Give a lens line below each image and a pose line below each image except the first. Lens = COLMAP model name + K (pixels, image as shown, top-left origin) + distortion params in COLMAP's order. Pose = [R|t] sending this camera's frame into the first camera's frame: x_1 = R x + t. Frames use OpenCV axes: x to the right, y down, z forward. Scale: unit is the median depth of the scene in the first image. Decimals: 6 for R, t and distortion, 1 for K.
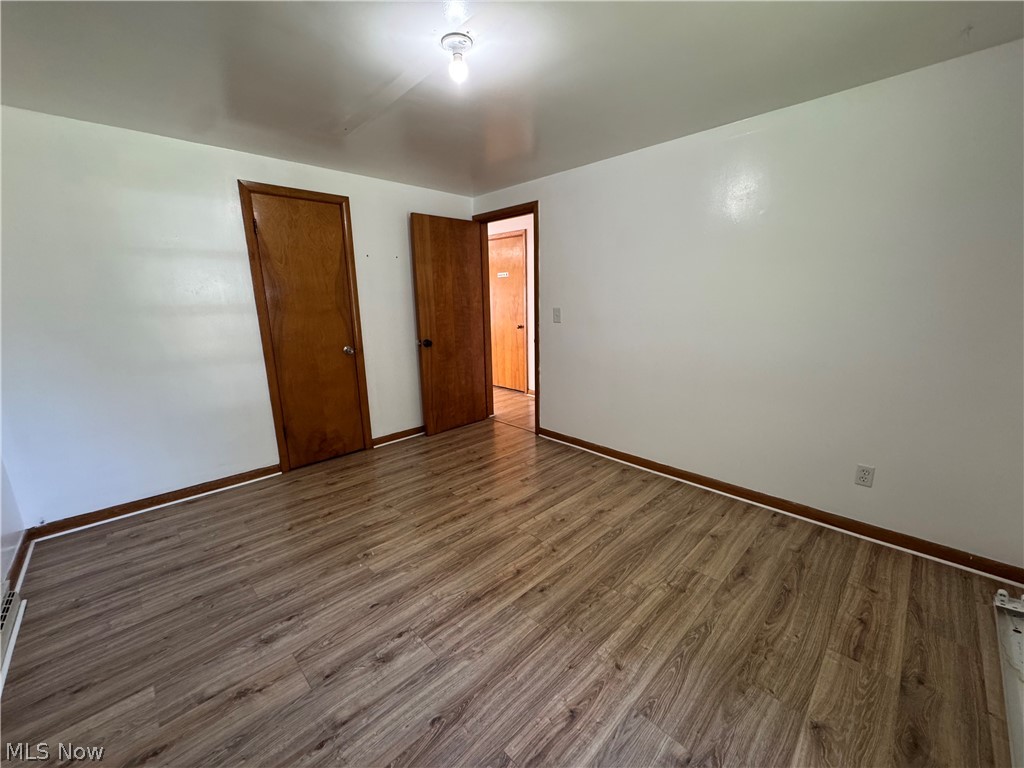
lens RADIAL K [[405.7, 0, 513.8], [0, 405.7, 384.2], [0, 0, 1]] dist [-0.003521, -0.000208]
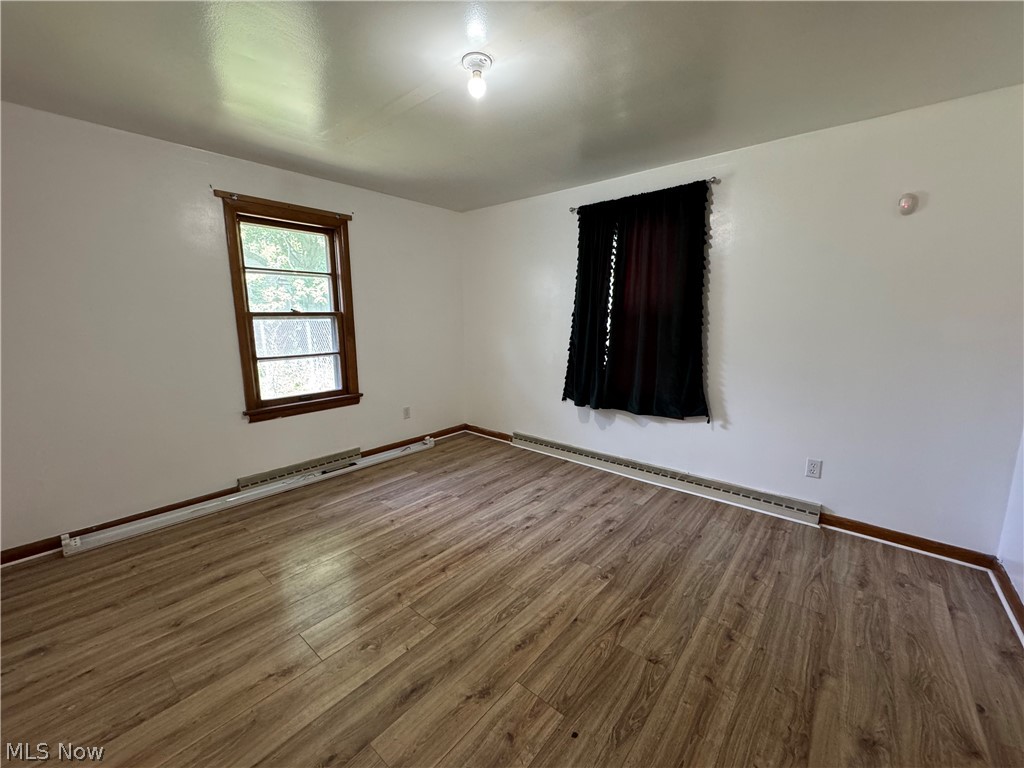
lens RADIAL K [[405.7, 0, 513.8], [0, 405.7, 384.2], [0, 0, 1]] dist [-0.003521, -0.000208]
pose [[-0.995448, 0.031886, -0.089819, -0.087740], [-0.004829, 0.924297, 0.381643, -0.364915], [0.095188, 0.380339, -0.919936, 1.748932]]
